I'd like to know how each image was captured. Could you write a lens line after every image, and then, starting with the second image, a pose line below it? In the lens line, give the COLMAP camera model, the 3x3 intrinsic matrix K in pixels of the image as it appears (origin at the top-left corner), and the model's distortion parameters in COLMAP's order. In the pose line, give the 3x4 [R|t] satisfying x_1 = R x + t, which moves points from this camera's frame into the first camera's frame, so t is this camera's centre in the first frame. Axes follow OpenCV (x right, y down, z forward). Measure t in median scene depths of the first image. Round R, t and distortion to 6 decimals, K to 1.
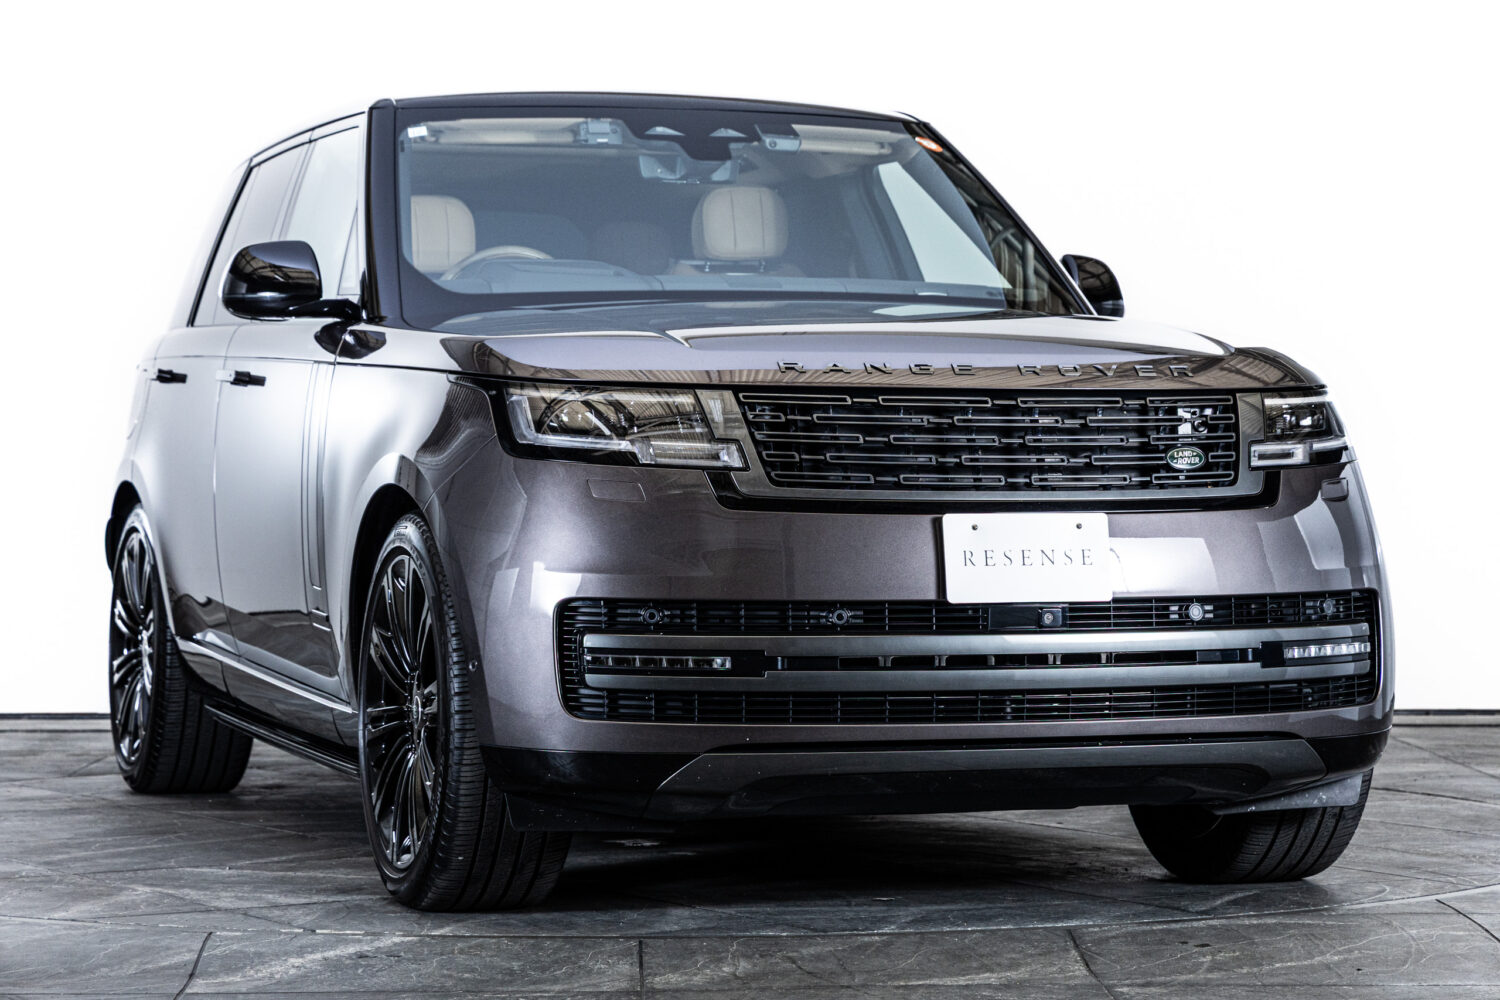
lens RADIAL K [[4041.9, 0, 750.0], [0, 4041.9, 500.0], [0, 0, 1]] dist [0.103400, -0.217513]
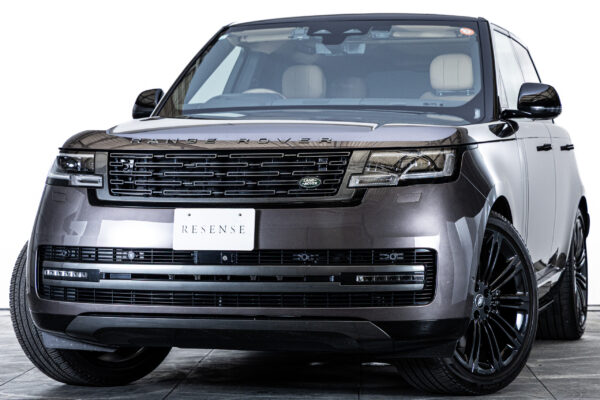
lens RADIAL K [[1802.1, 0, 300.0], [0, 1802.1, 200.0], [0, 0, 1]] dist [-0.110684, 0.132420]
pose [[0.836015, 0.003132, -0.548697, 0.611470], [-0.004515, 0.999989, -0.001171, -0.000193], [0.548687, 0.003457, 0.836020, 0.233151]]
